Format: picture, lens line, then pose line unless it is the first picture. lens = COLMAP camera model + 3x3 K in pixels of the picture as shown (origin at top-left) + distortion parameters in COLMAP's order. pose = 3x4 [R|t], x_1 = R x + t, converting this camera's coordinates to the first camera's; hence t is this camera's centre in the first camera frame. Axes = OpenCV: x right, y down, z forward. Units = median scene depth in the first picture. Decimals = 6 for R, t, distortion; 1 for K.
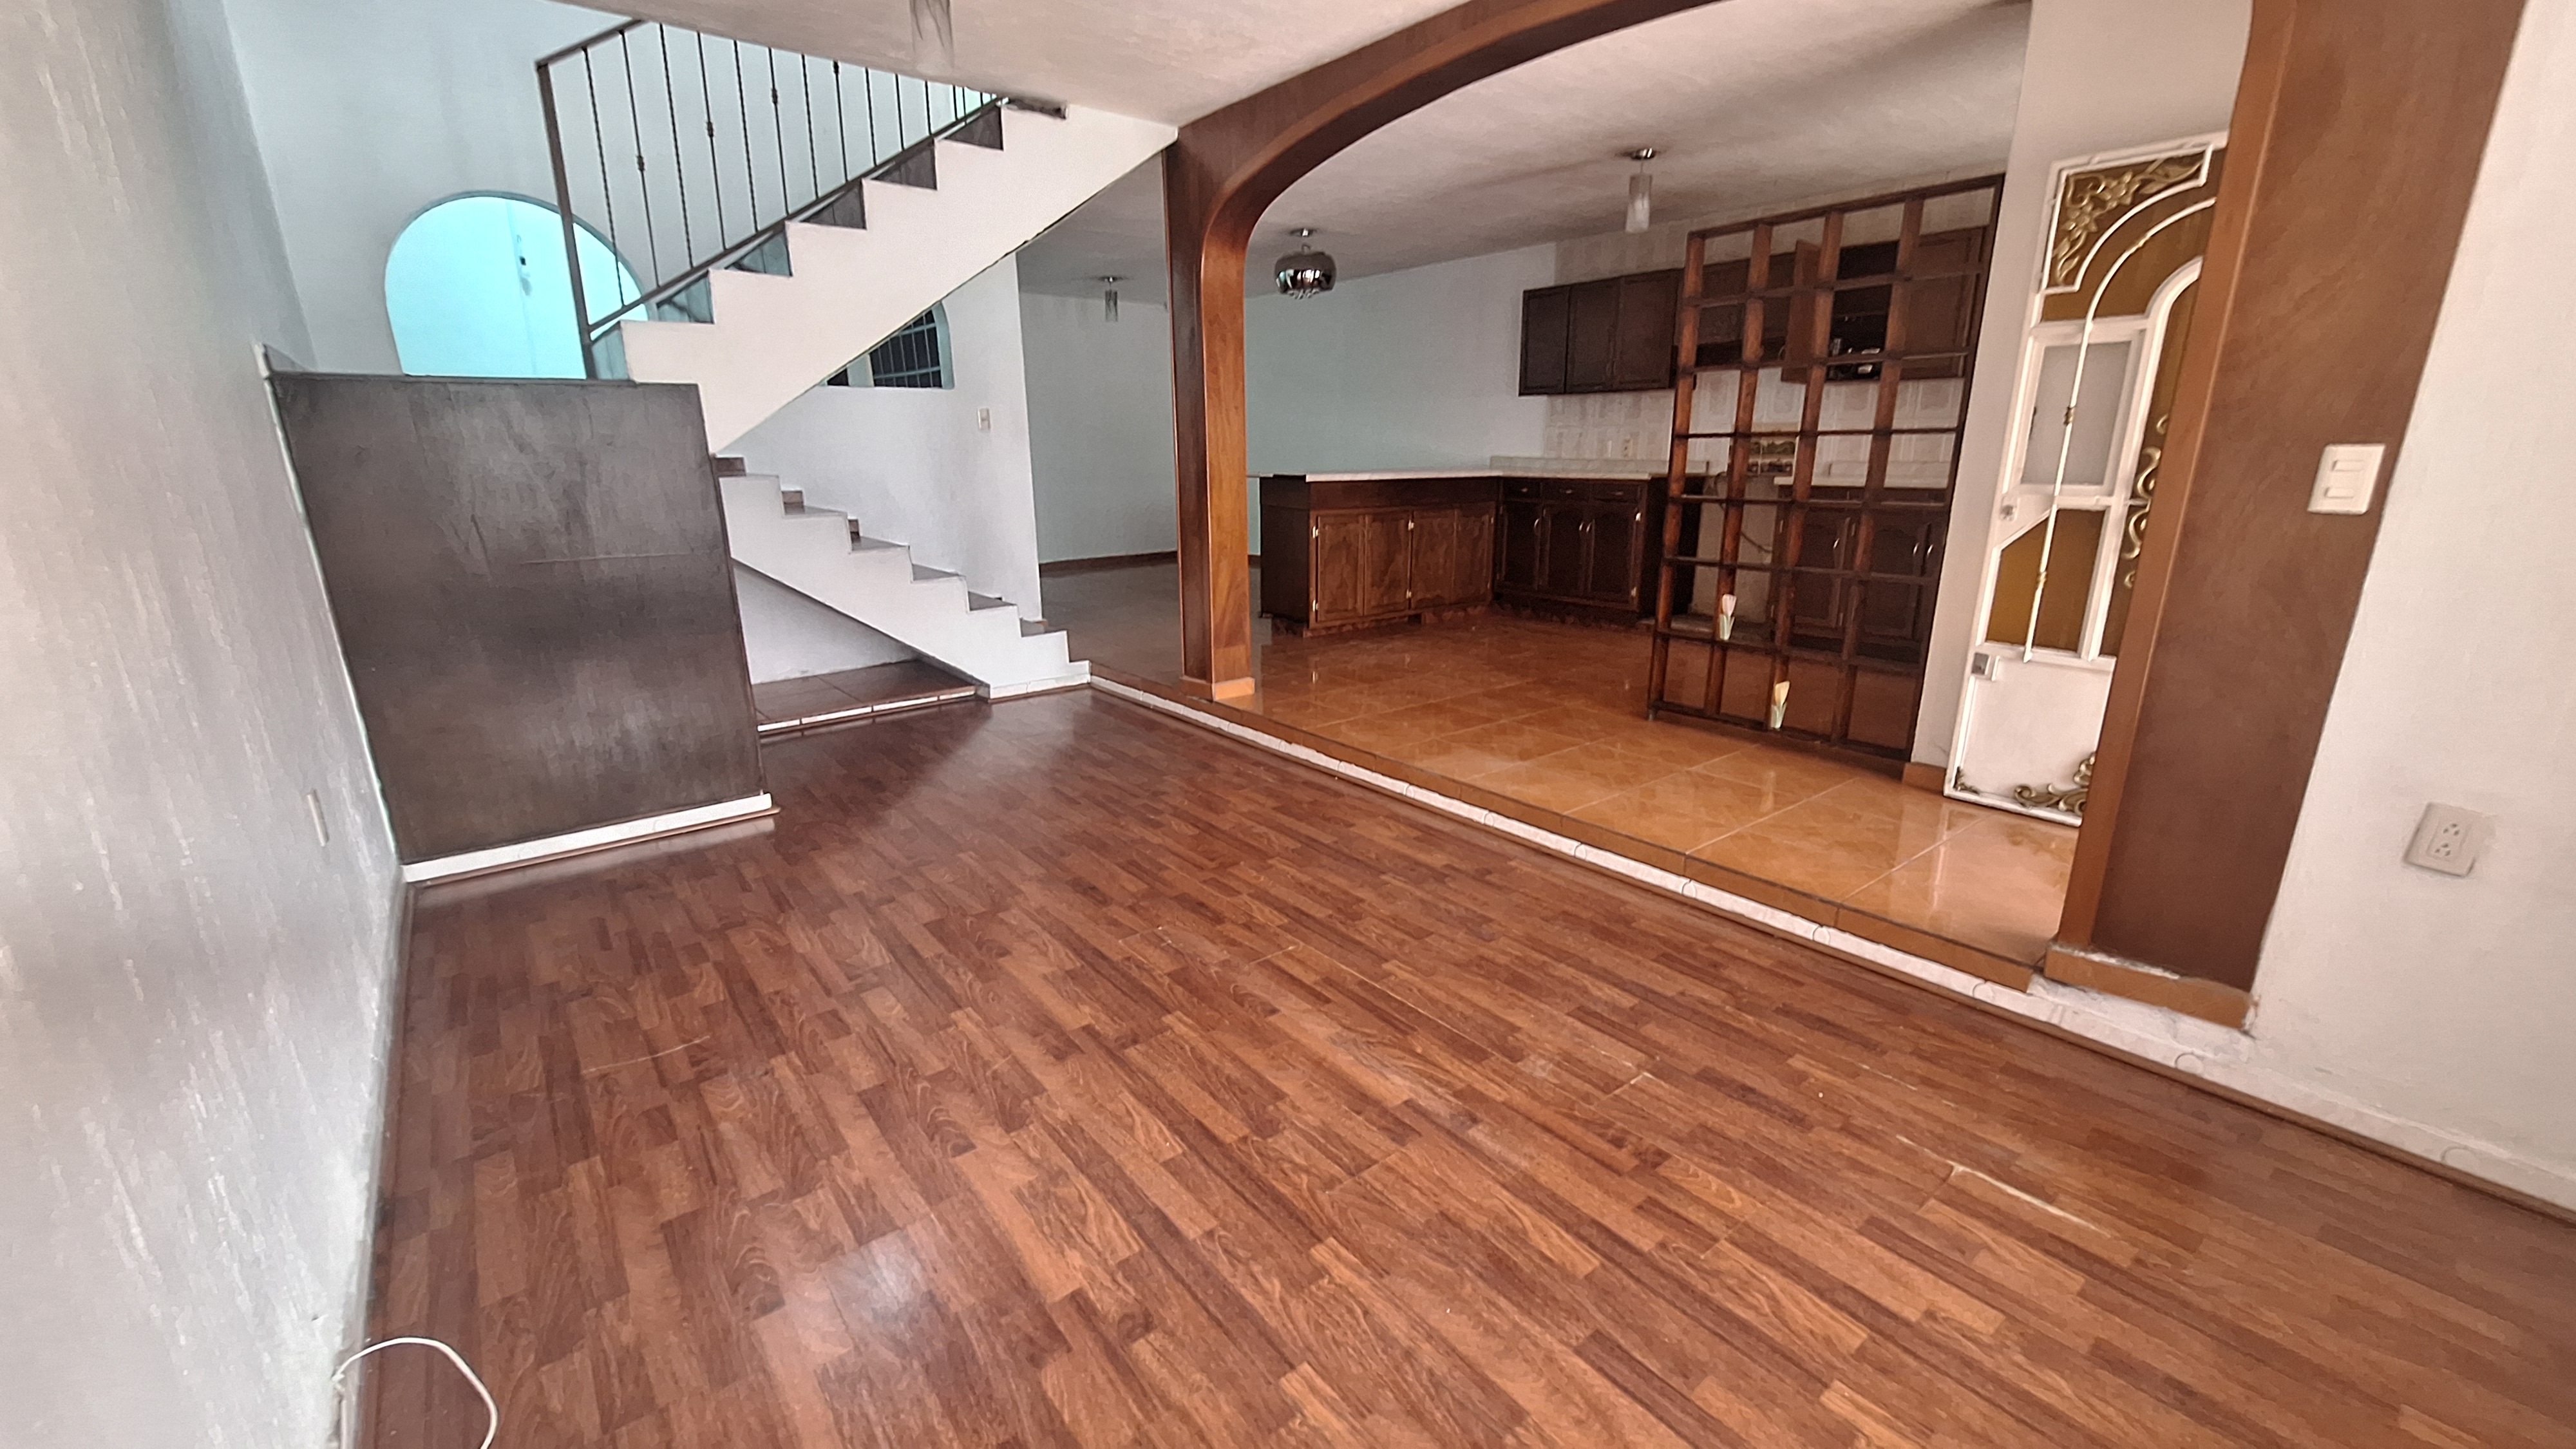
lens RADIAL K [[1031.2, 0, 1288.0], [0, 1031.2, 724.5], [0, 0, 1]] dist [-0.012619, 0.000029]
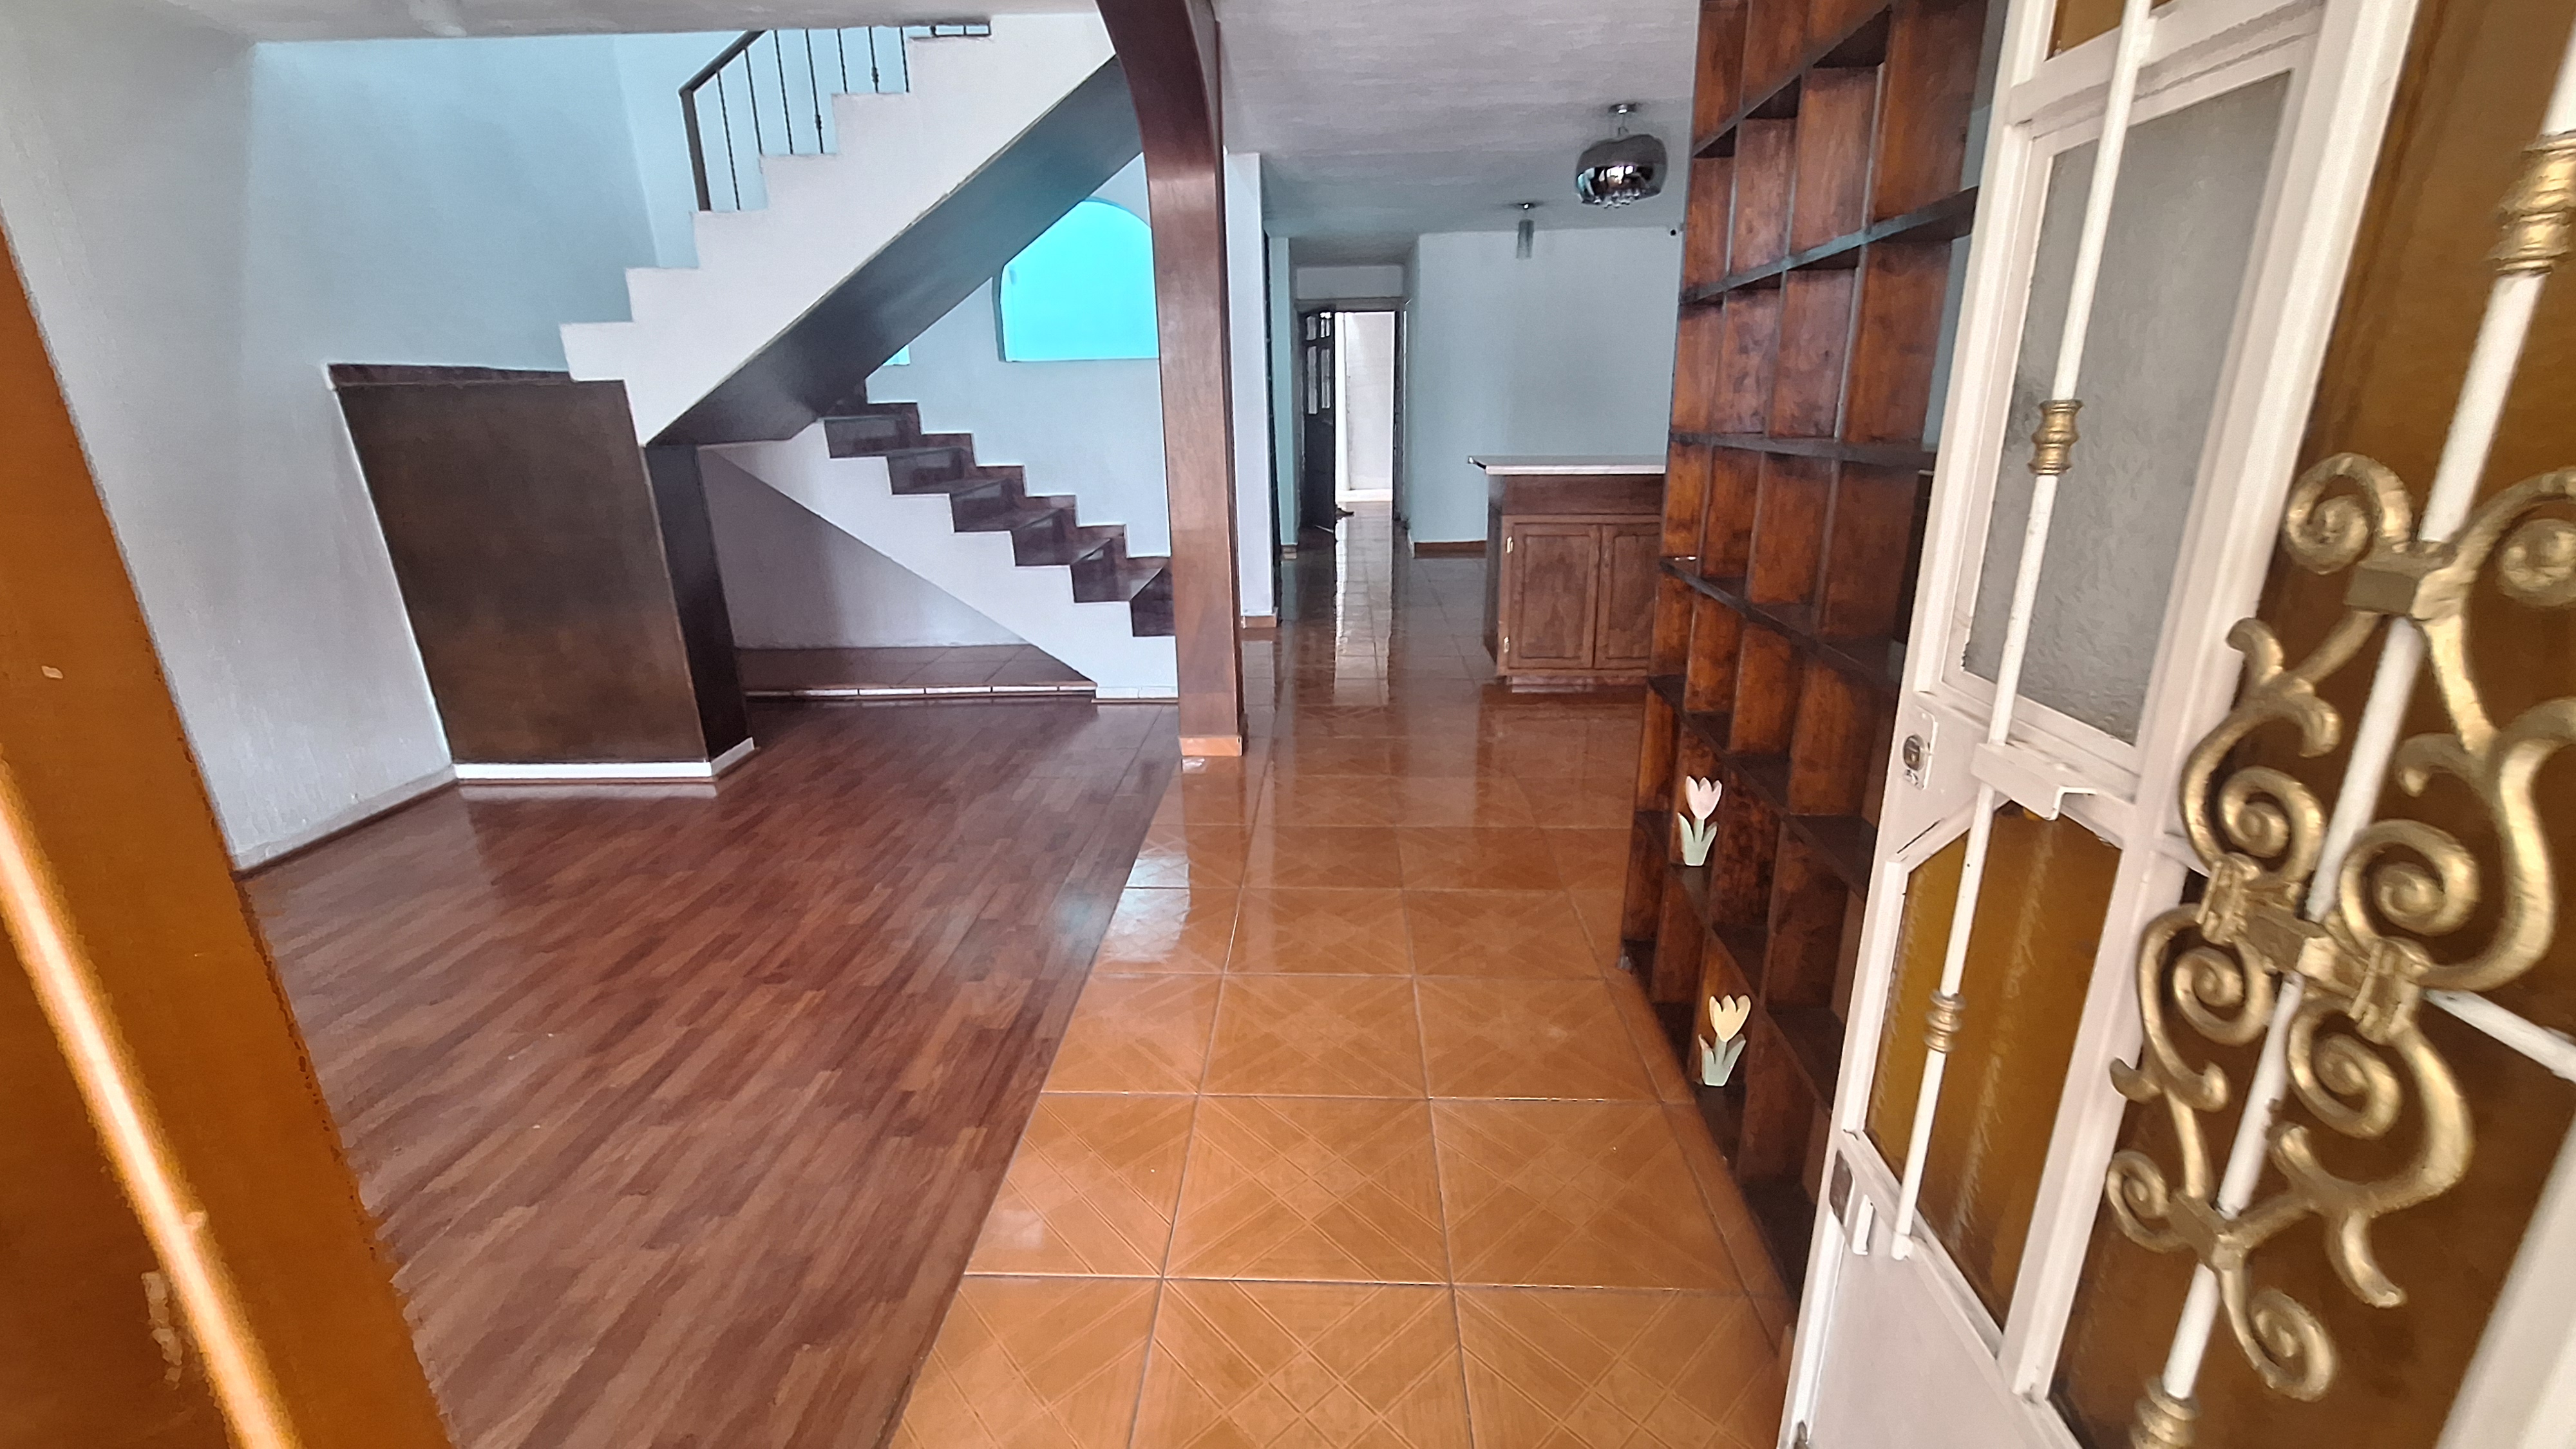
lens RADIAL K [[1036.2, 0, 1288.0], [0, 1036.2, 724.5], [0, 0, 1]] dist [0.001305, 0.000105]
pose [[0.749777, 0.190301, -0.633735, 0.658547], [-0.159722, 0.981481, 0.105755, -0.191763], [0.642124, 0.021929, 0.766287, 0.578345]]
